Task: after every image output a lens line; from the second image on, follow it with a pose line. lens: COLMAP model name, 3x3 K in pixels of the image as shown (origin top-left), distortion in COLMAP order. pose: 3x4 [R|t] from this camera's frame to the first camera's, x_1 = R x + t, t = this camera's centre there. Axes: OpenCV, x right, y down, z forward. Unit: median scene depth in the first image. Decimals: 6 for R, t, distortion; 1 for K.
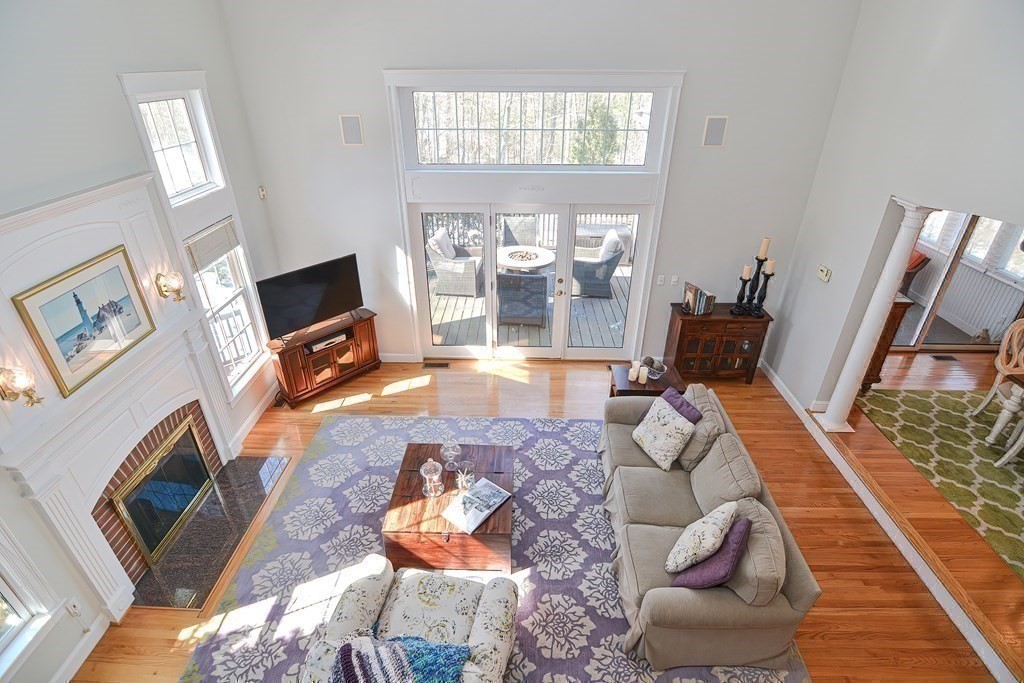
lens RADIAL K [[501.5, 0, 515.8], [0, 501.5, 337.6], [0, 0, 1]] dist [-0.000282, -0.000248]
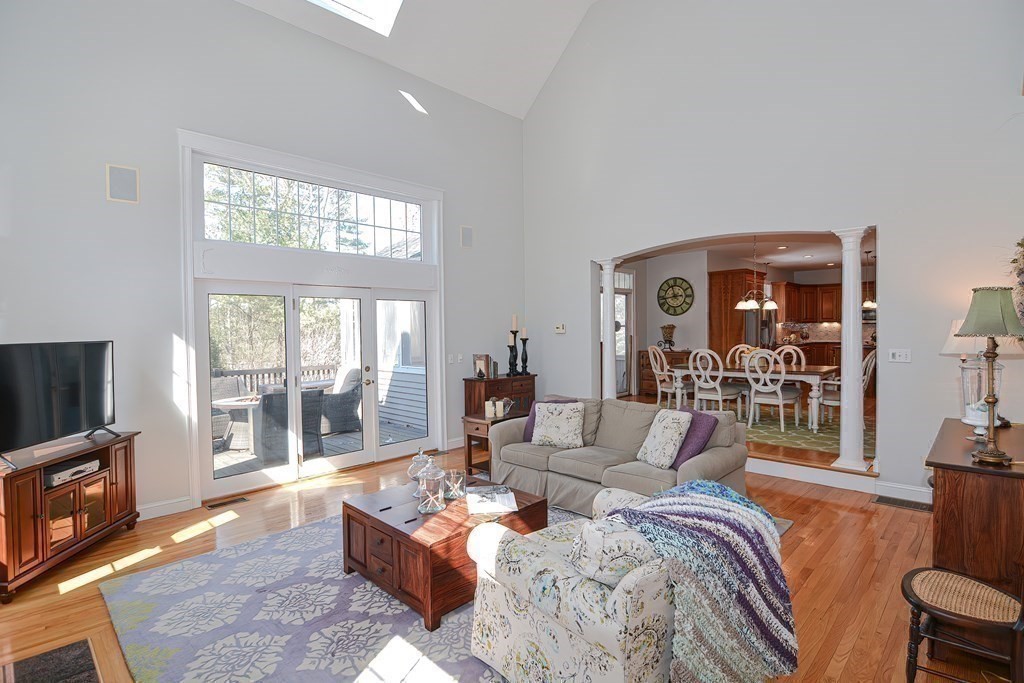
lens RADIAL K [[501.5, 0, 515.8], [0, 501.5, 337.6], [0, 0, 1]] dist [-0.000282, -0.000248]
pose [[0.681039, -0.033778, 0.731468, -0.444649], [0.370145, 0.877793, -0.304092, 0.246739], [-0.631806, 0.477847, 0.610314, 0.214265]]
